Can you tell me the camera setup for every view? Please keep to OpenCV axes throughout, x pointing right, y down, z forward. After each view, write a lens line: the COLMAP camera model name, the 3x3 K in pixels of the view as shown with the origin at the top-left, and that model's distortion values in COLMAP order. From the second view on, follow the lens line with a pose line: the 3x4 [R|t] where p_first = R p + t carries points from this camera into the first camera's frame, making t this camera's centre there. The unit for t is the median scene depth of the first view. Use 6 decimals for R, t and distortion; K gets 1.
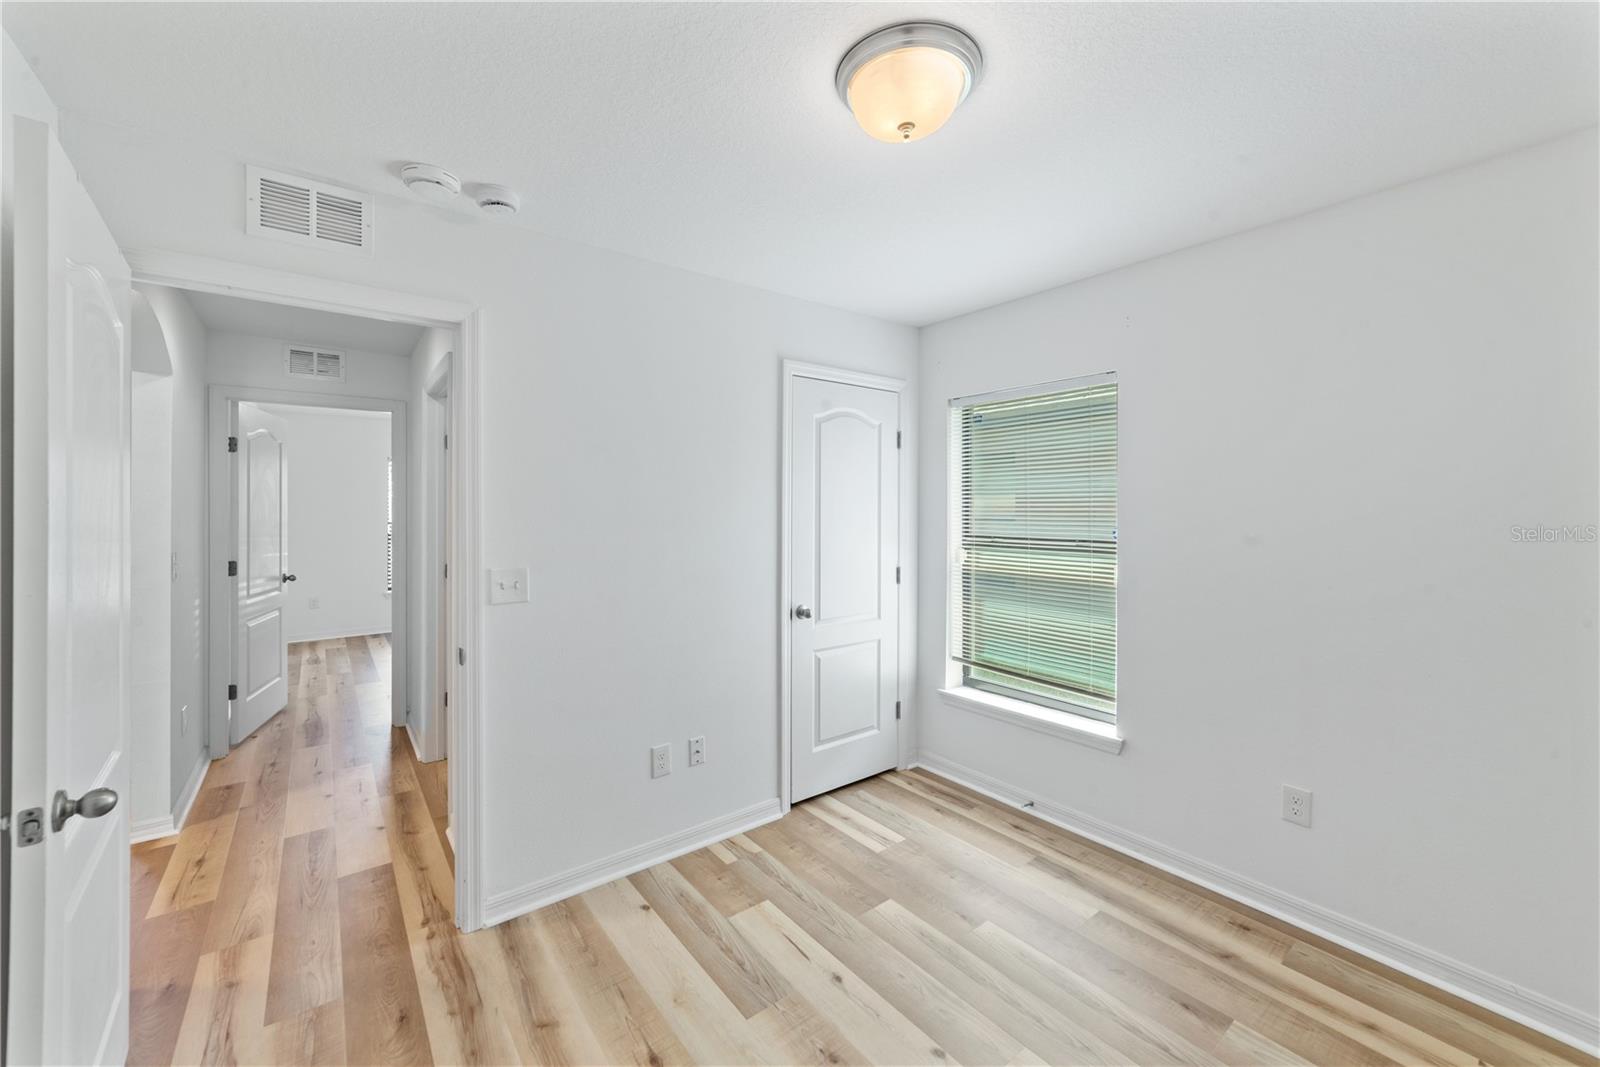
lens RADIAL K [[618.0, 0, 793.2], [0, 618.0, 508.8], [0, 0, 1]] dist [-0.018900, 0.006916]
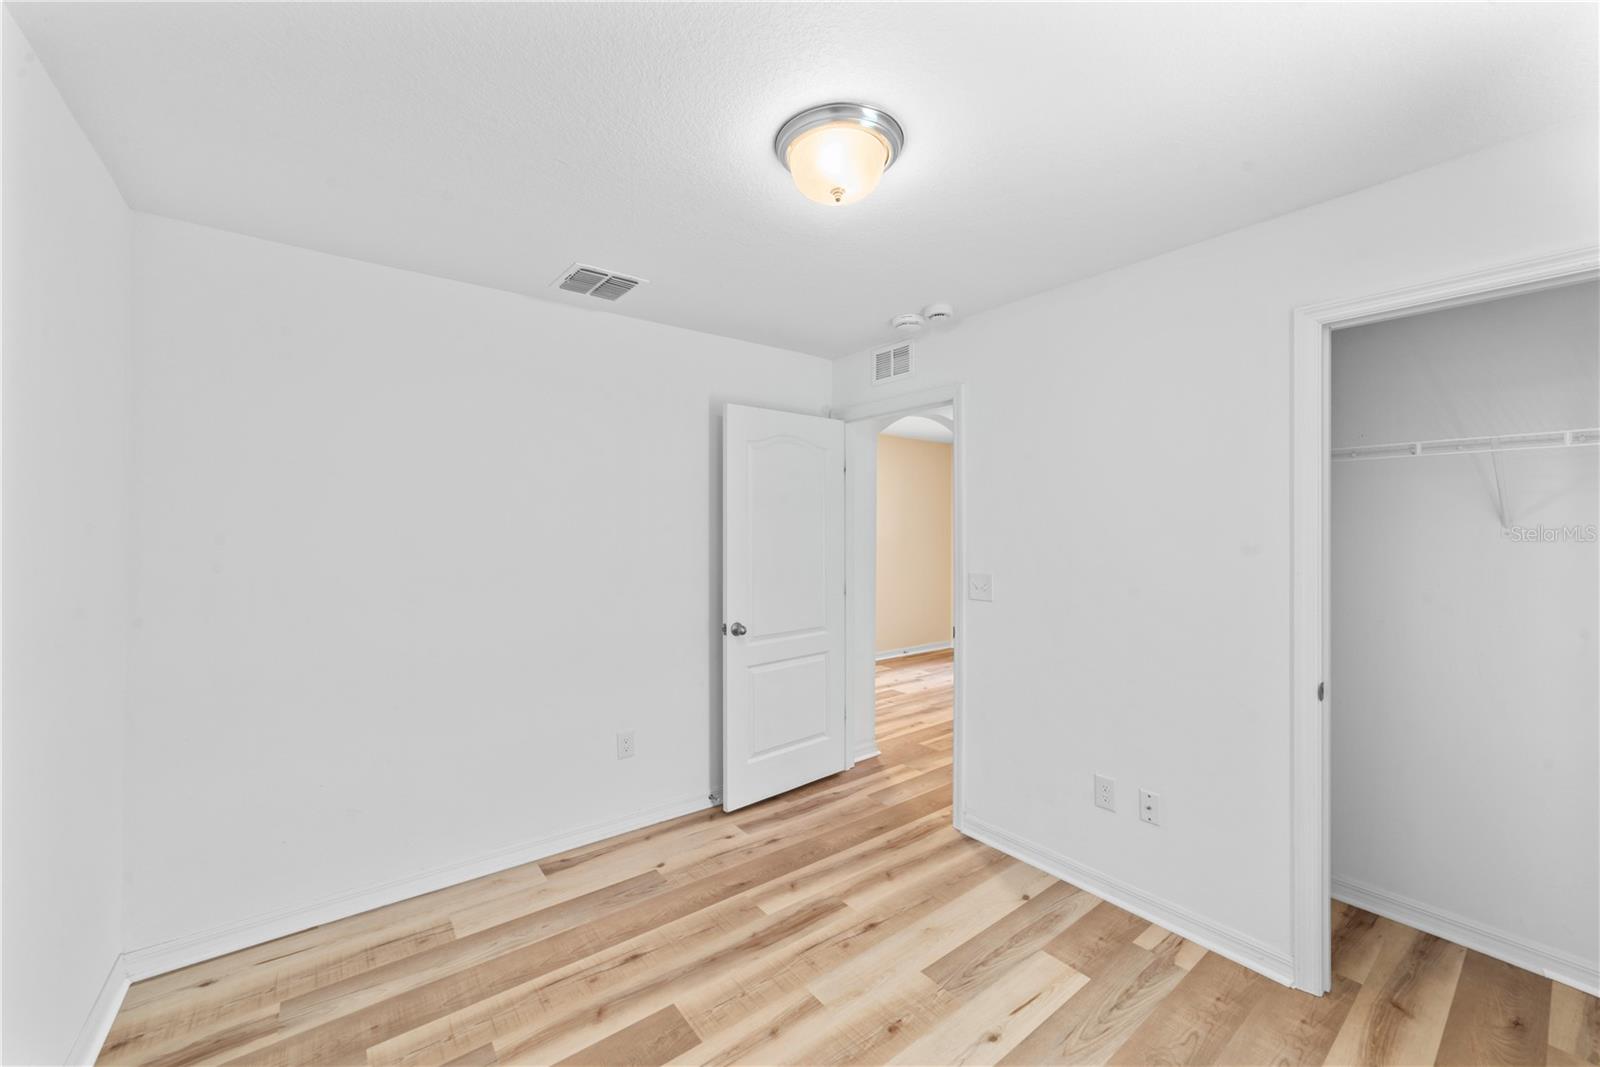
lens RADIAL K [[618.0, 0, 800.5], [0, 618.0, 529.6], [0, 0, 1]] dist [-0.018900, 0.006916]
pose [[0.007128, 0.002841, -0.999971, 0.881831], [-0.002057, 0.999994, 0.002826, -0.000526], [0.999972, 0.002036, 0.007133, 0.626548]]
